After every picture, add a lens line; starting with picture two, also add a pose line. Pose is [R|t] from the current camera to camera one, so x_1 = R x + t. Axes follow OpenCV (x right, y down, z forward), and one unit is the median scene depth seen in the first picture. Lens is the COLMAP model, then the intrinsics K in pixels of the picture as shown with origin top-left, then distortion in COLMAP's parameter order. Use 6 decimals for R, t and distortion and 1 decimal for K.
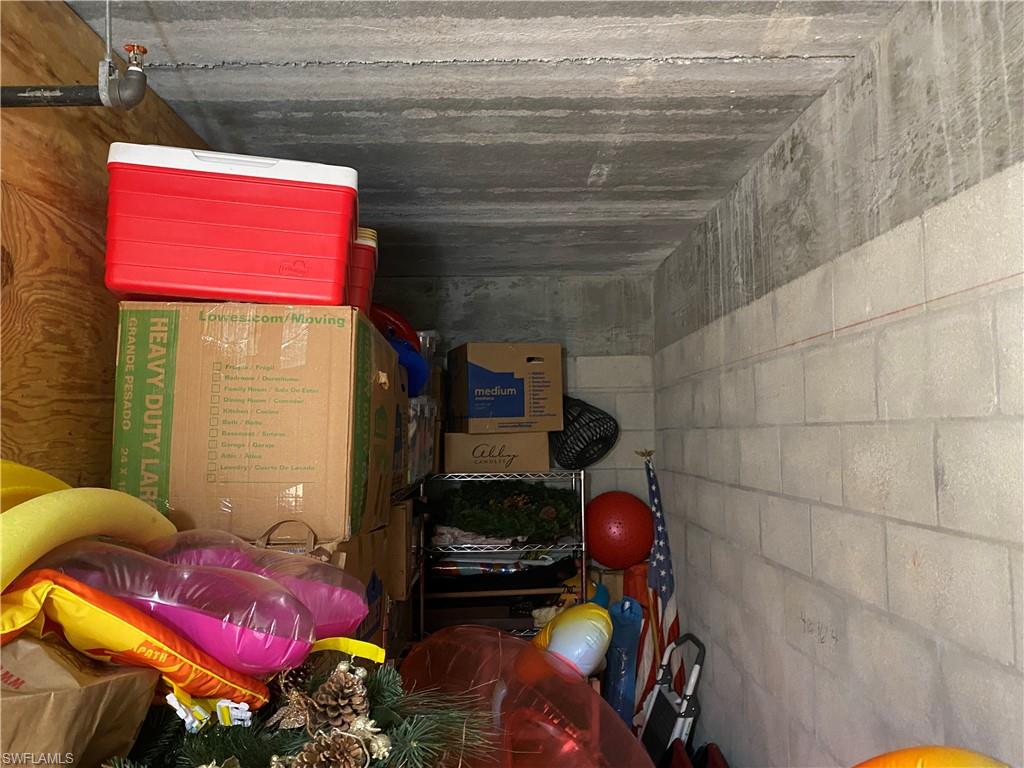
lens RADIAL K [[784.1, 0, 512.0], [0, 784.1, 380.7], [0, 0, 1]] dist [0.056244, -0.045507]
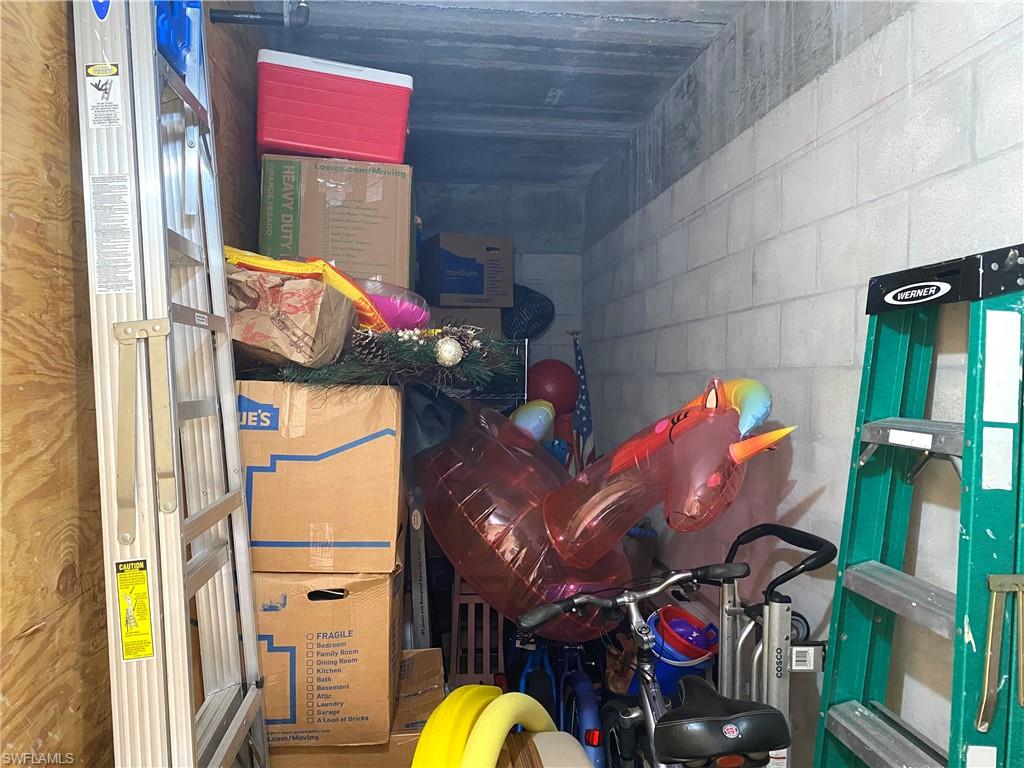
lens RADIAL K [[784.1, 0, 511.5], [0, 784.1, 385.9], [0, 0, 1]] dist [0.056244, -0.045507]
pose [[0.994037, 0.020860, 0.107027, -0.123442], [-0.028912, 0.996821, 0.074239, 0.172375], [-0.105138, -0.076891, 0.991481, -0.485841]]
